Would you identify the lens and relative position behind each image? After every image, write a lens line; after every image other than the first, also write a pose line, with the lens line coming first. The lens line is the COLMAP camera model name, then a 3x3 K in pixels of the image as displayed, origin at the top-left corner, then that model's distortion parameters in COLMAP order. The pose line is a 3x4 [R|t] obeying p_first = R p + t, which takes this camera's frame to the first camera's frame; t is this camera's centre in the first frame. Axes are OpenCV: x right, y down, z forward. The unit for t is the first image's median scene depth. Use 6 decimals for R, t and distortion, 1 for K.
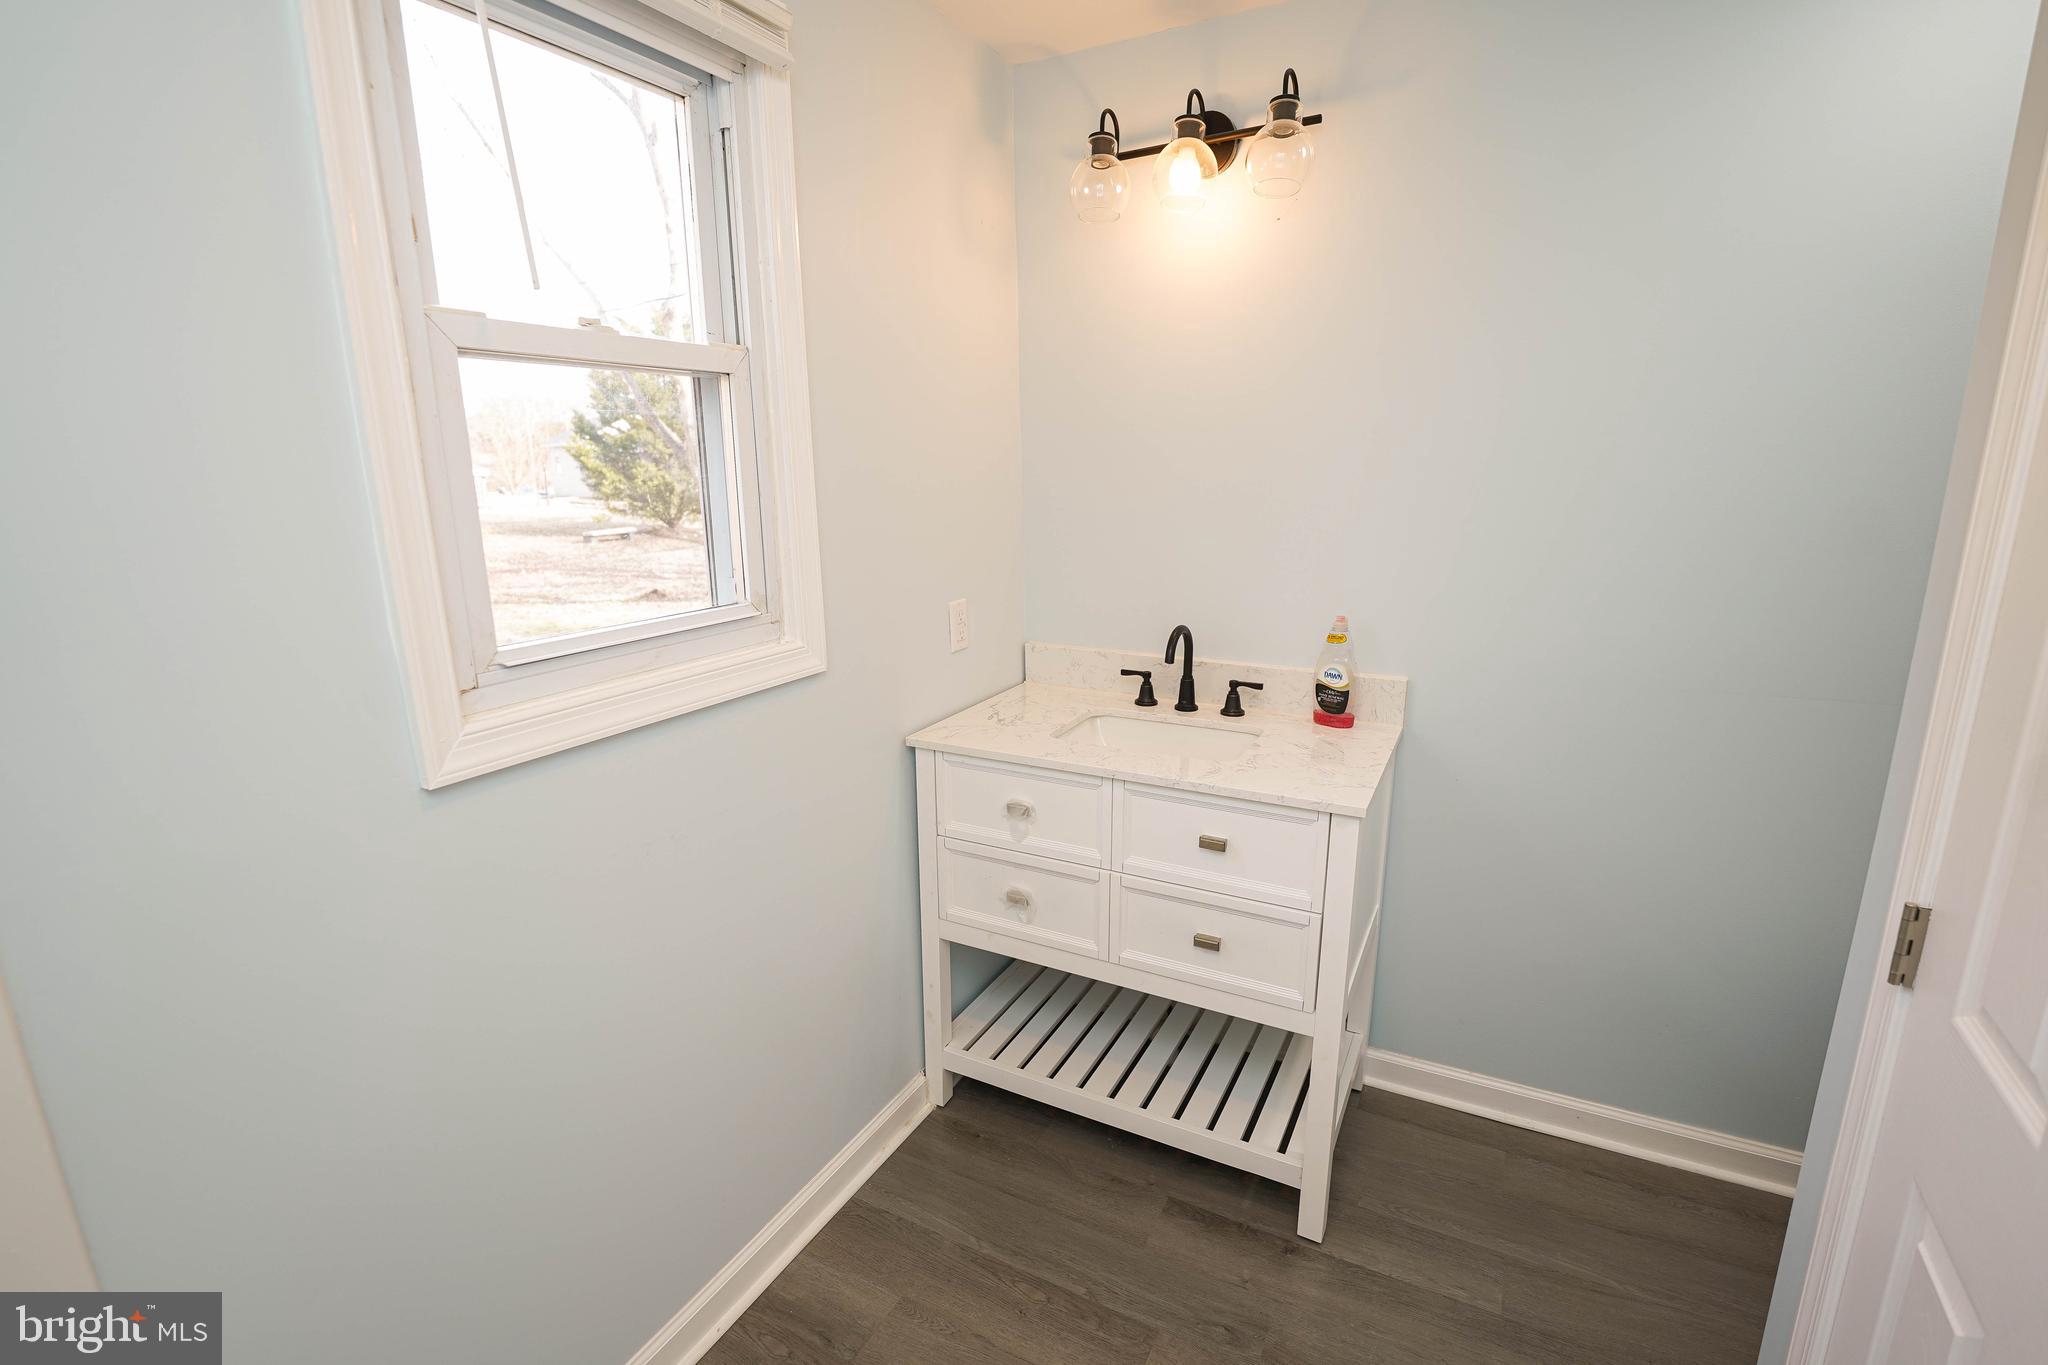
lens RADIAL K [[942.6, 0, 1022.0], [0, 942.6, 679.4], [0, 0, 1]] dist [-0.018504, -0.000059]
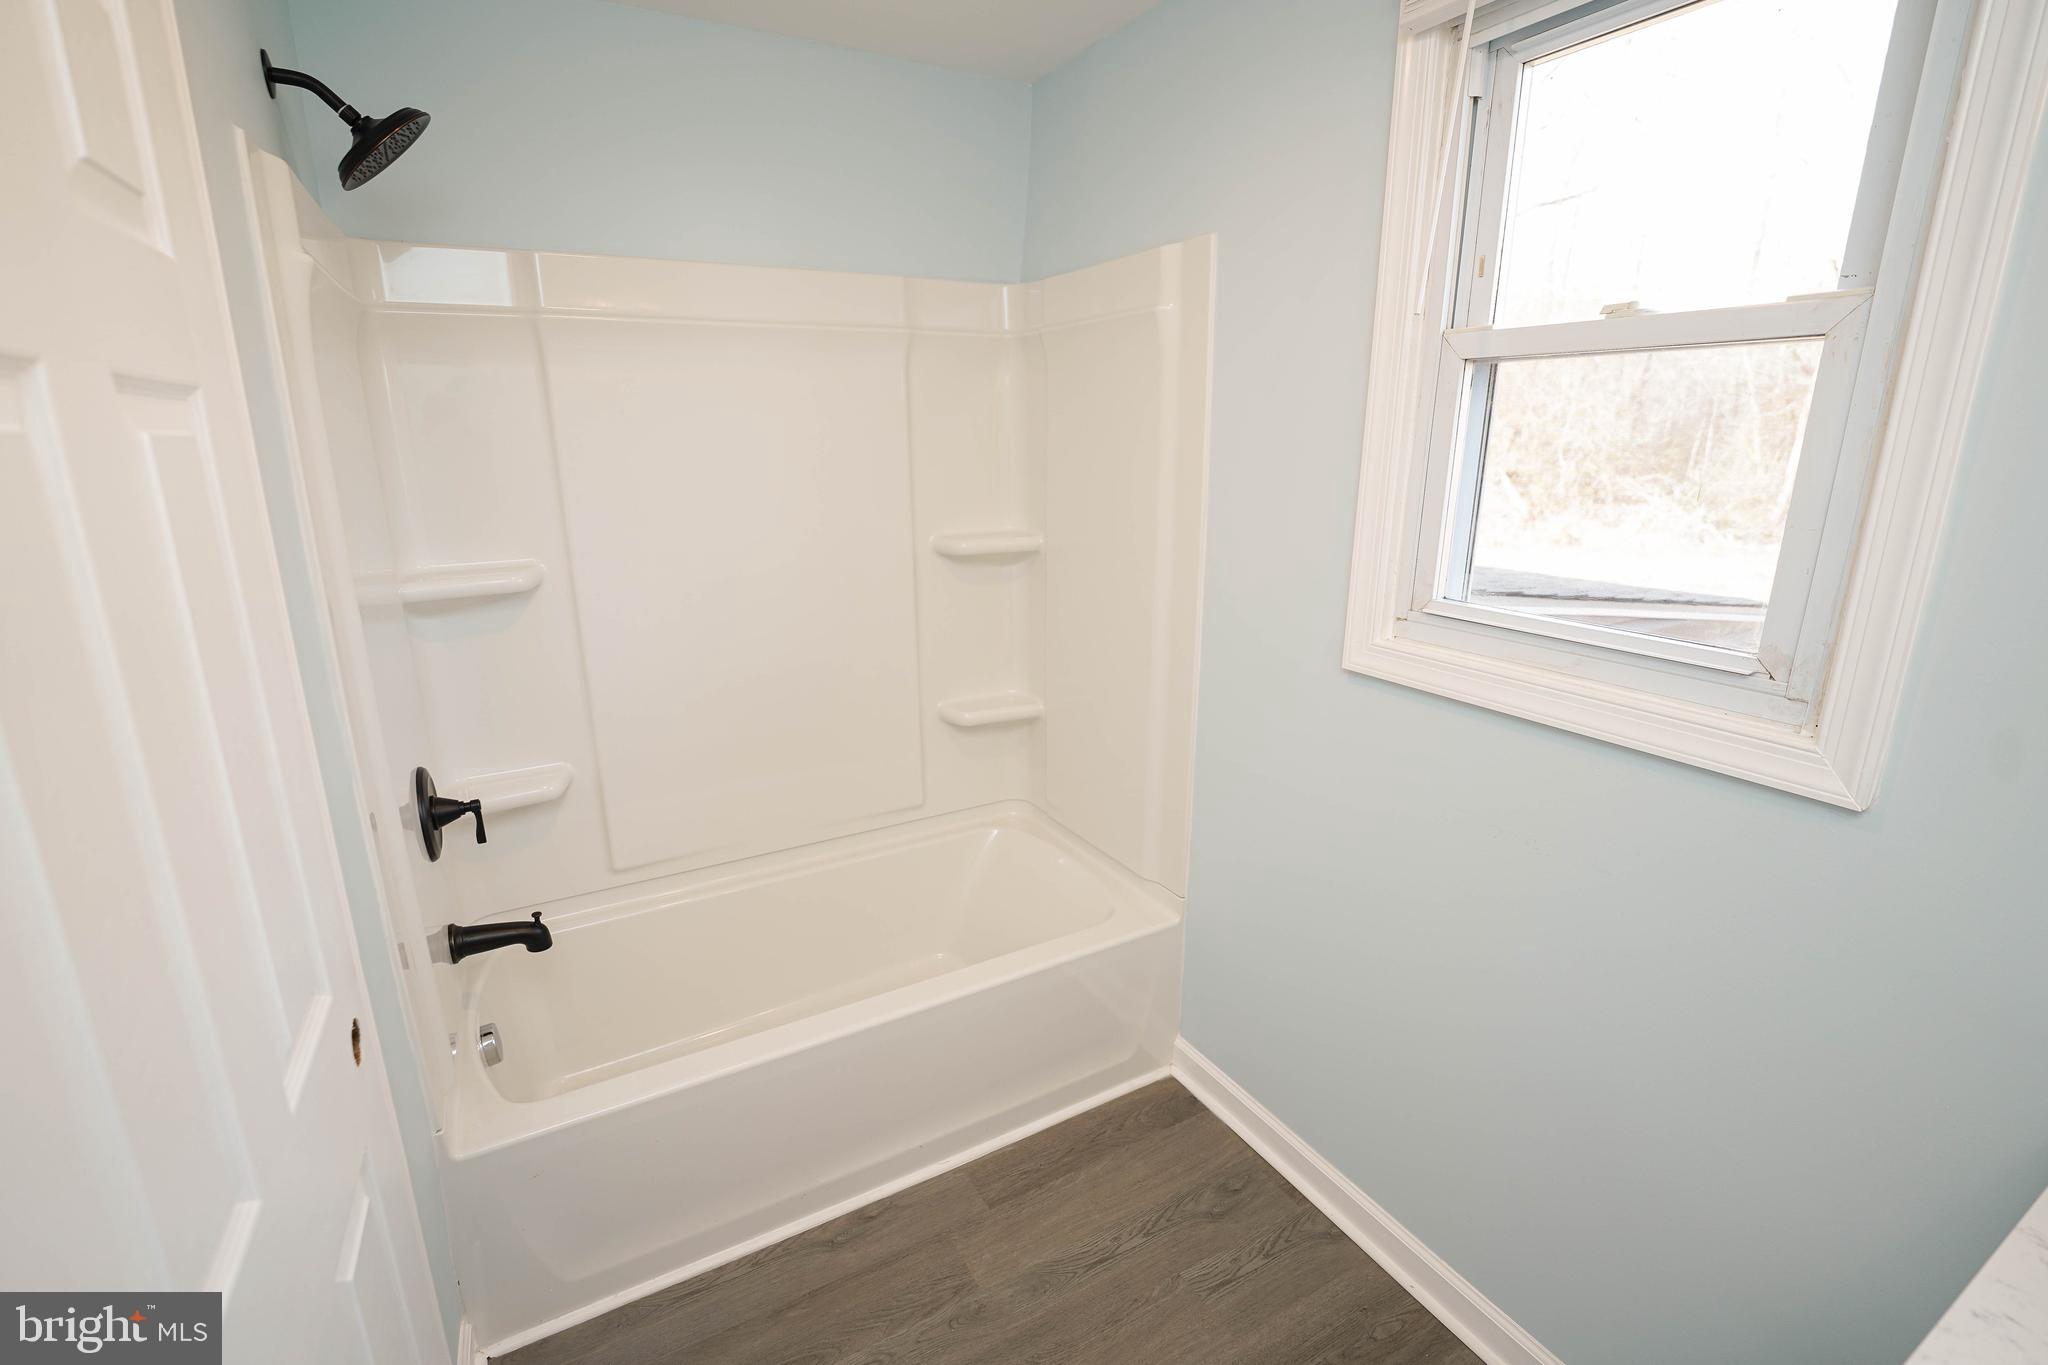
lens RADIAL K [[918.8, 0, 1007.5], [0, 918.8, 682.4], [0, 0, 1]] dist [-0.015812, 0.000279]
pose [[-0.543094, 0.232124, -0.806949, 0.598505], [-0.181566, 0.905828, 0.382765, -0.229428], [0.819807, 0.354392, -0.449804, 0.862139]]
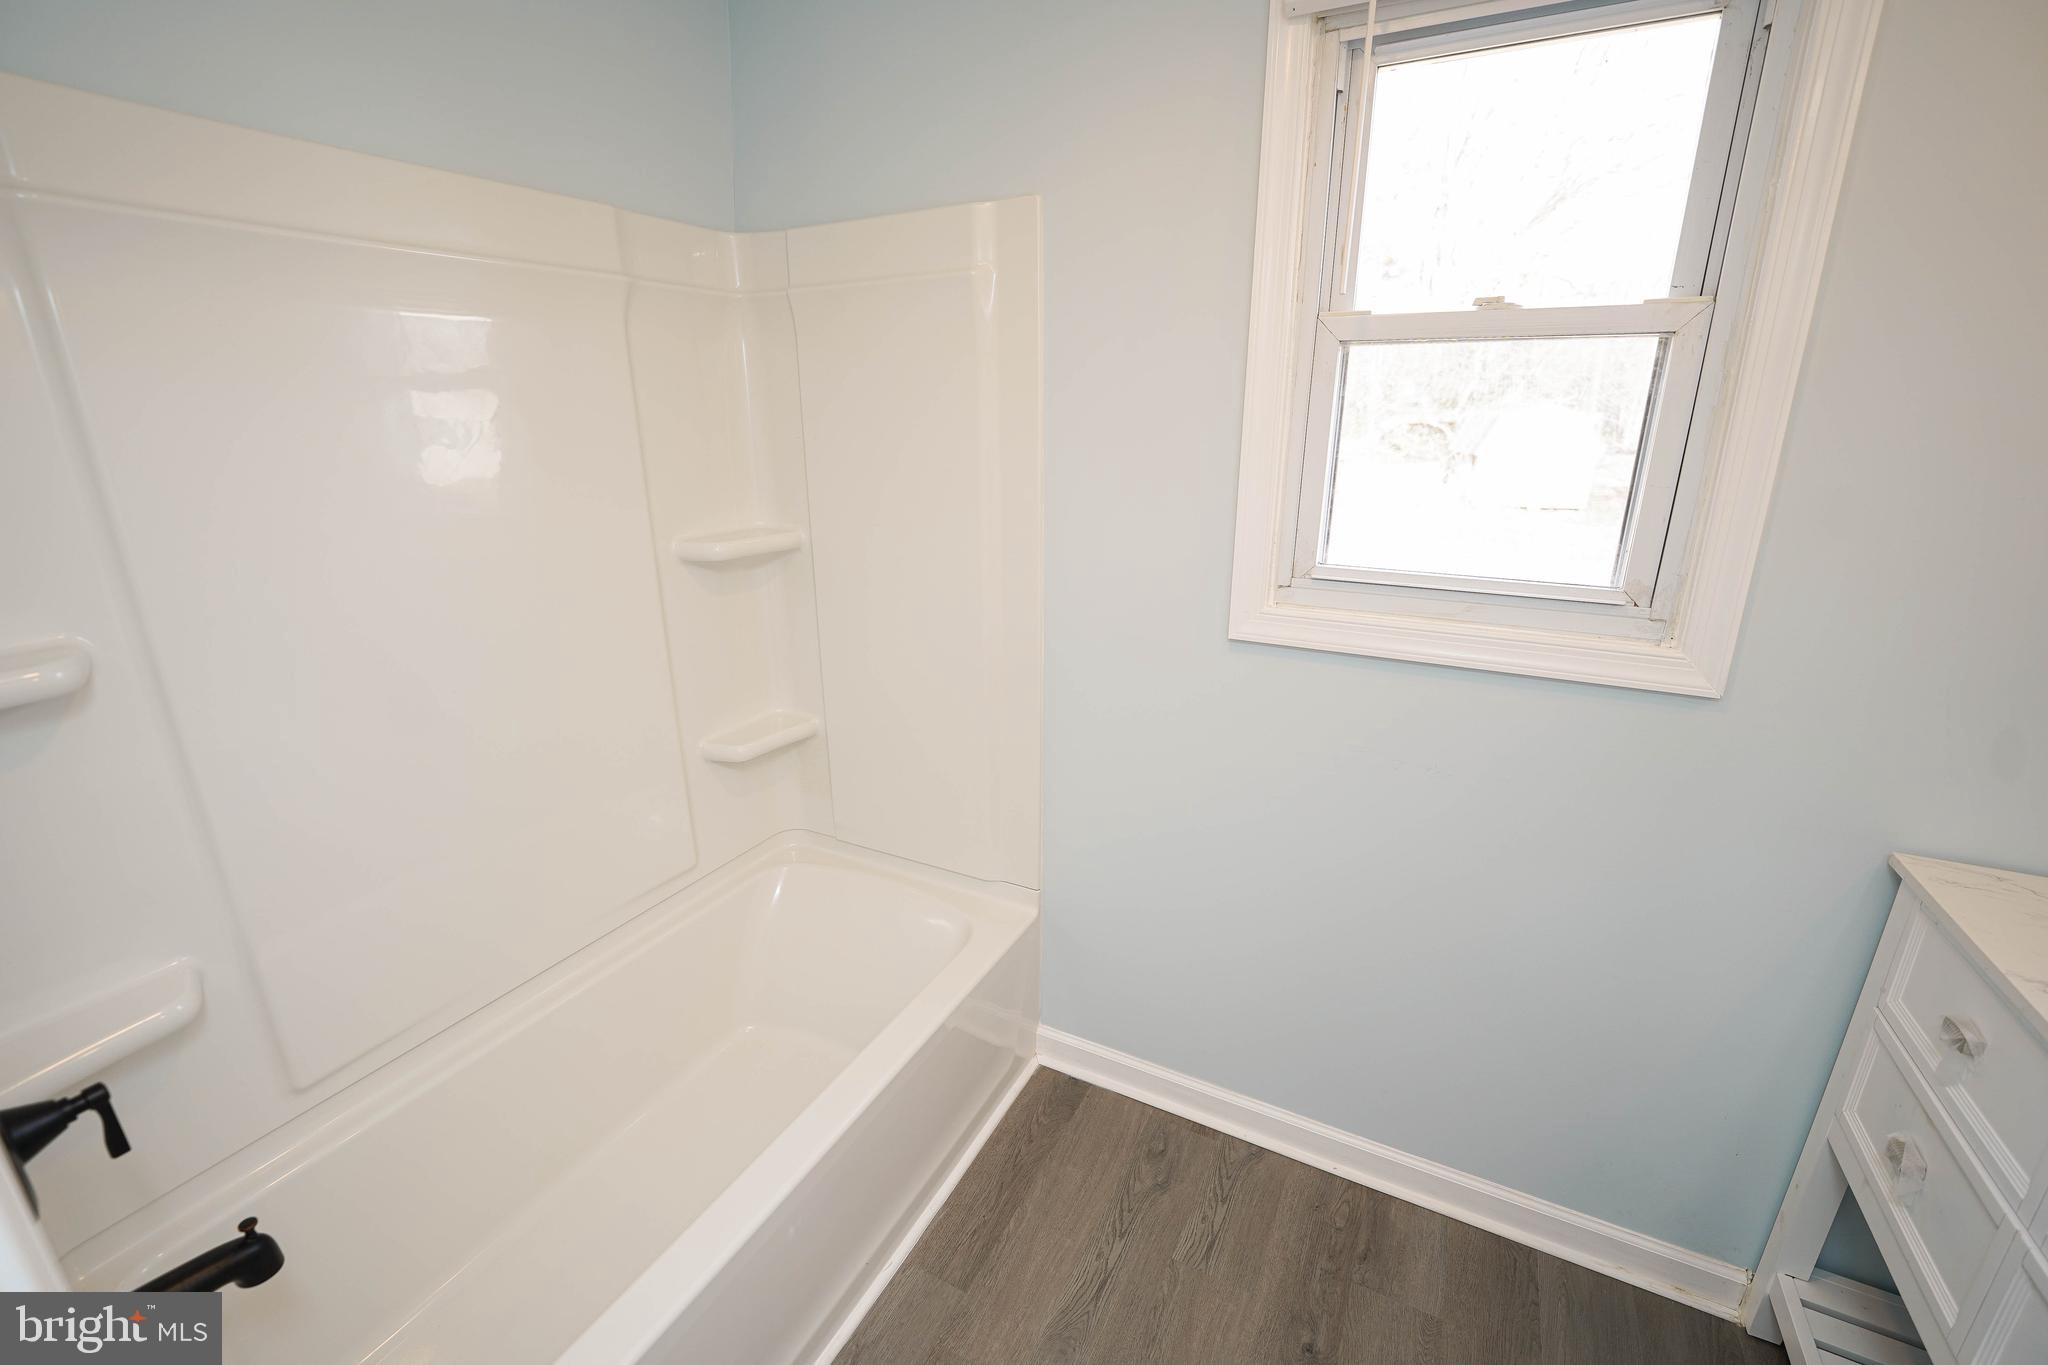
lens RADIAL K [[854.9, 0, 1009.3], [0, 854.9, 684.6], [0, 0, 1]] dist [-0.031623, 0.006556]
pose [[-0.006753, 0.308026, -0.951354, 0.523708], [-0.224946, 0.926524, 0.301583, -0.110296], [0.974348, 0.216040, 0.063033, 0.398124]]
